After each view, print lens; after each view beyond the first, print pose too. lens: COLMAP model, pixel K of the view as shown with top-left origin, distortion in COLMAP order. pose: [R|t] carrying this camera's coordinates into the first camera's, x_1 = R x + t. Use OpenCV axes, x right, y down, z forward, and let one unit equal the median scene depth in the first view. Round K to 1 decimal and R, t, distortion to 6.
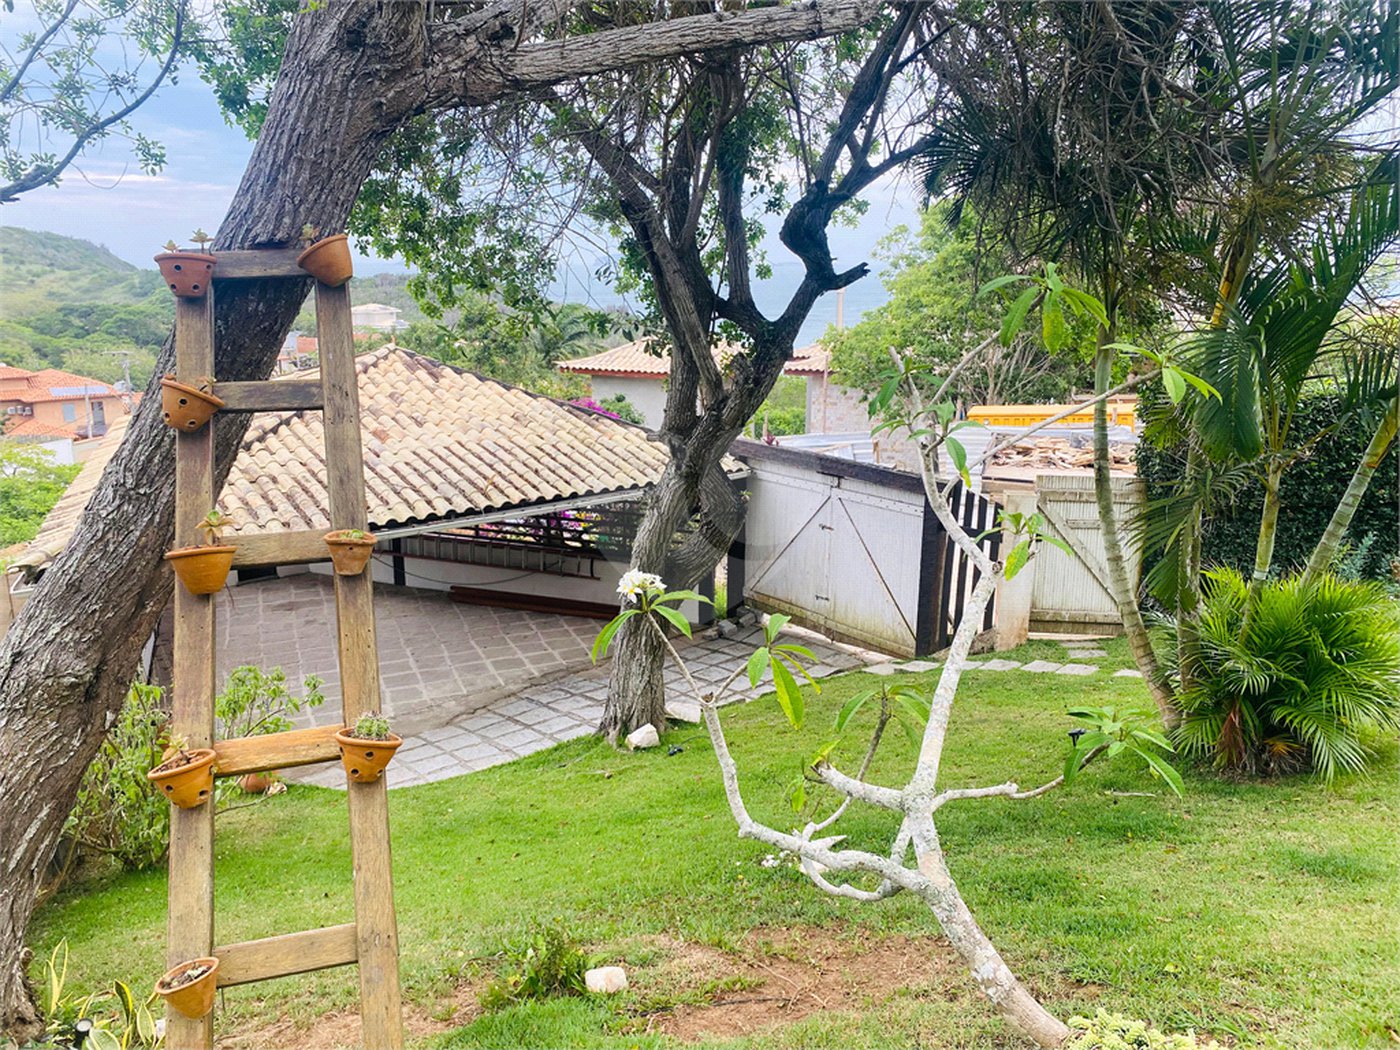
lens RADIAL K [[1078.1, 0, 708.0], [0, 1078.1, 562.1], [0, 0, 1]] dist [-0.002131, 0.005838]
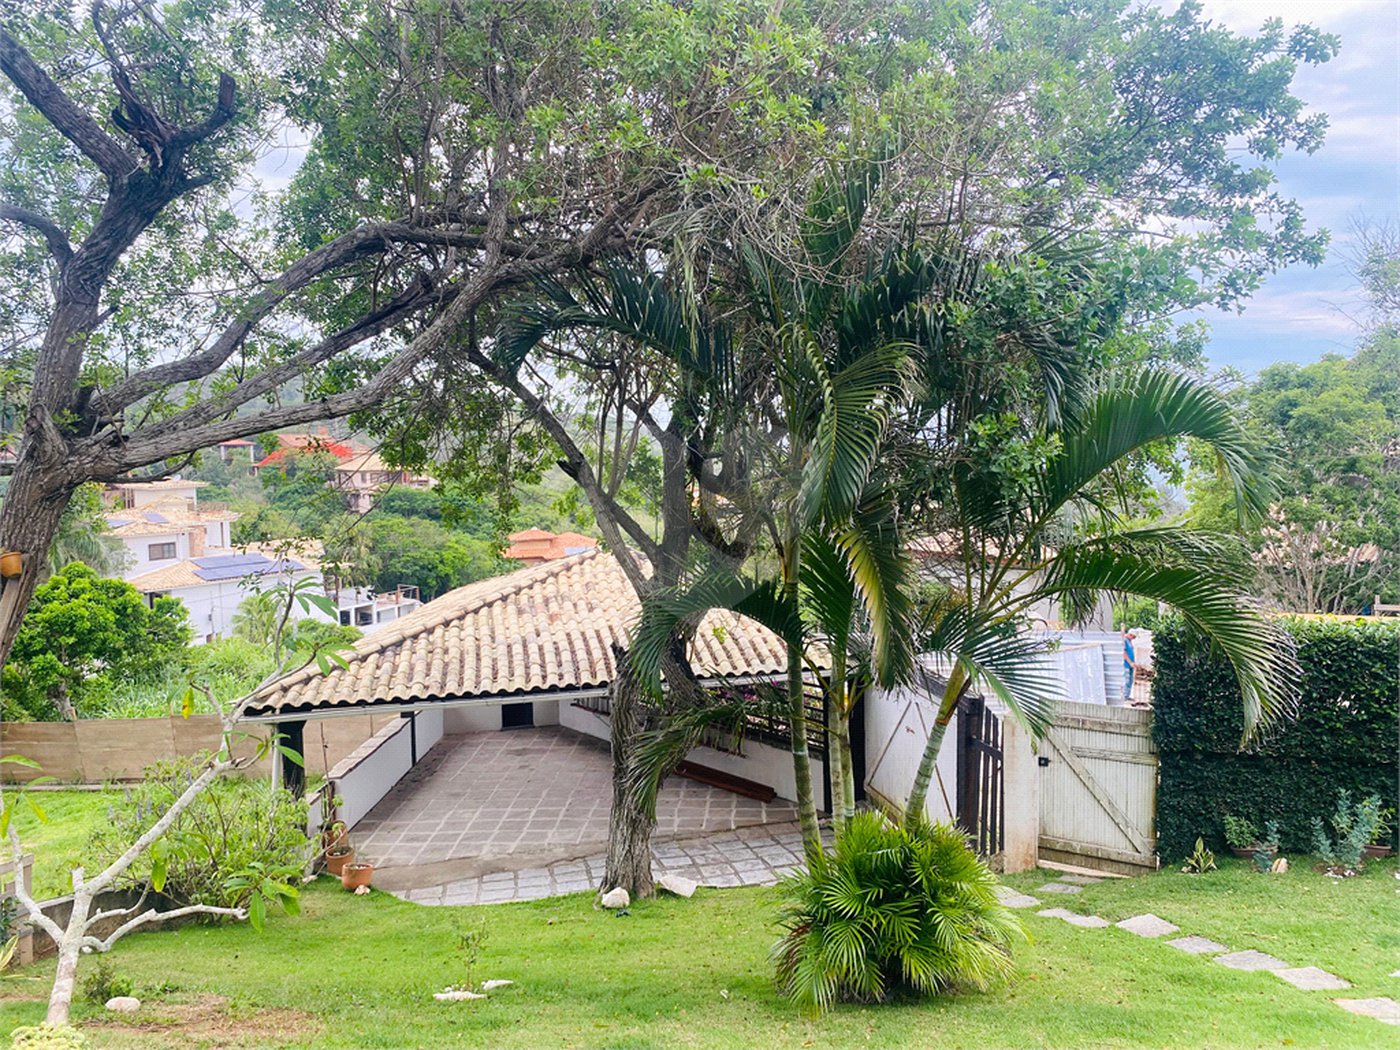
lens RADIAL K [[1078.1, 0, 702.4], [0, 1078.1, 532.7], [0, 0, 1]] dist [-0.002131, 0.005838]
pose [[0.899569, 0.017724, -0.436419, 0.452136], [-0.094817, 0.983274, -0.155509, -0.045838], [0.426363, 0.181271, 0.886203, -0.047760]]
